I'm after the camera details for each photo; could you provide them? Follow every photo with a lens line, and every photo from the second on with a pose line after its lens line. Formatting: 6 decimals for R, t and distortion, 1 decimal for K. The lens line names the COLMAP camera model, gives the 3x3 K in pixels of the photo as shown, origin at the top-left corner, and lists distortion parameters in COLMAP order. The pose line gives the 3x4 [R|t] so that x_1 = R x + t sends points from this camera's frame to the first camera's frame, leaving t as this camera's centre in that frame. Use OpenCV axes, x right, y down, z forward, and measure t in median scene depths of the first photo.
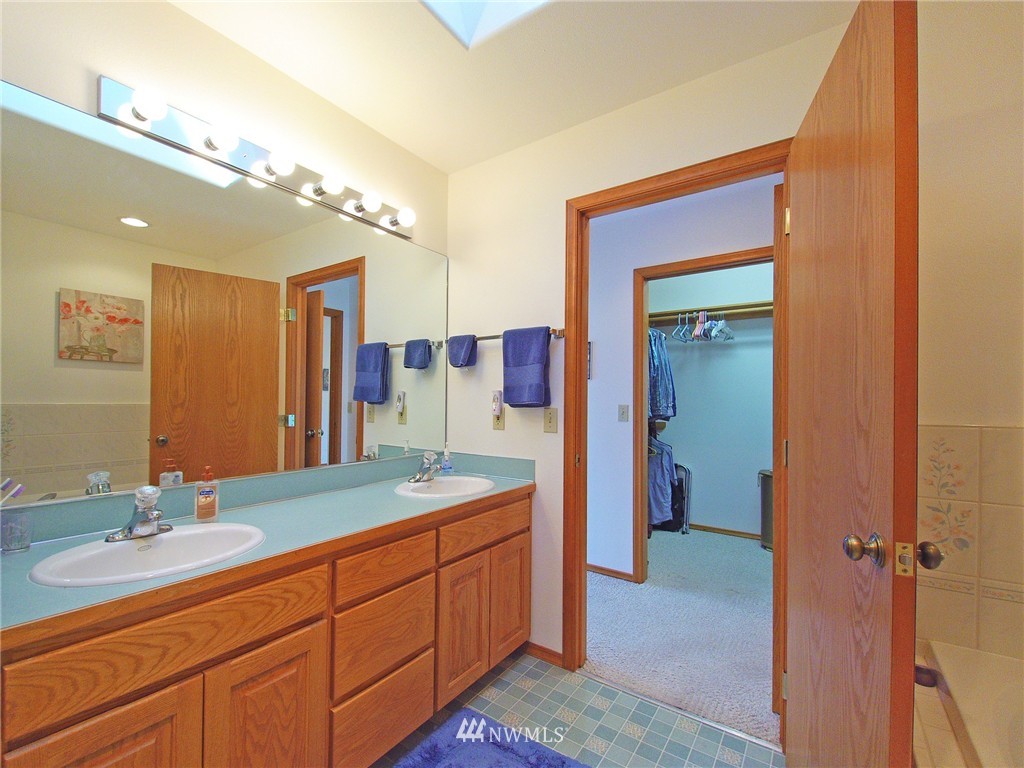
lens RADIAL K [[458.1, 0, 515.0], [0, 458.1, 398.6], [0, 0, 1]] dist [0.005147, 0.000251]
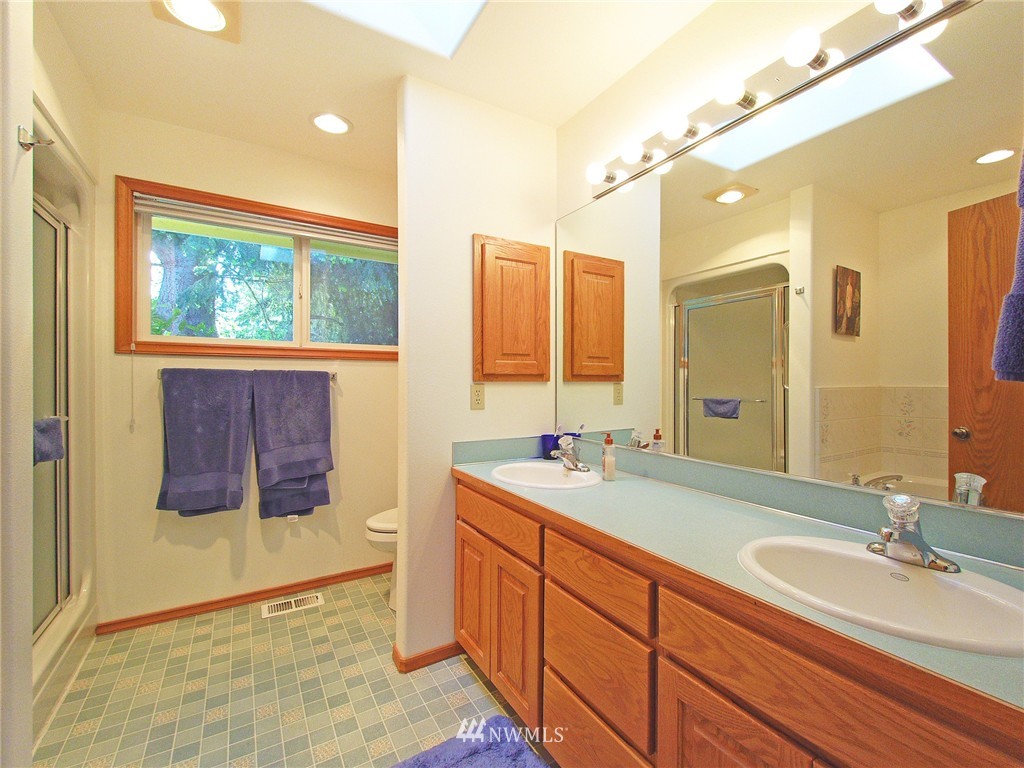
lens RADIAL K [[458.1, 0, 515.0], [0, 458.1, 398.6], [0, 0, 1]] dist [0.005147, 0.000251]
pose [[-0.416778, 0.032213, -0.908437, 0.434983], [-0.015223, 0.998984, 0.042408, 0.016370], [0.908881, 0.031504, -0.415865, 1.041180]]
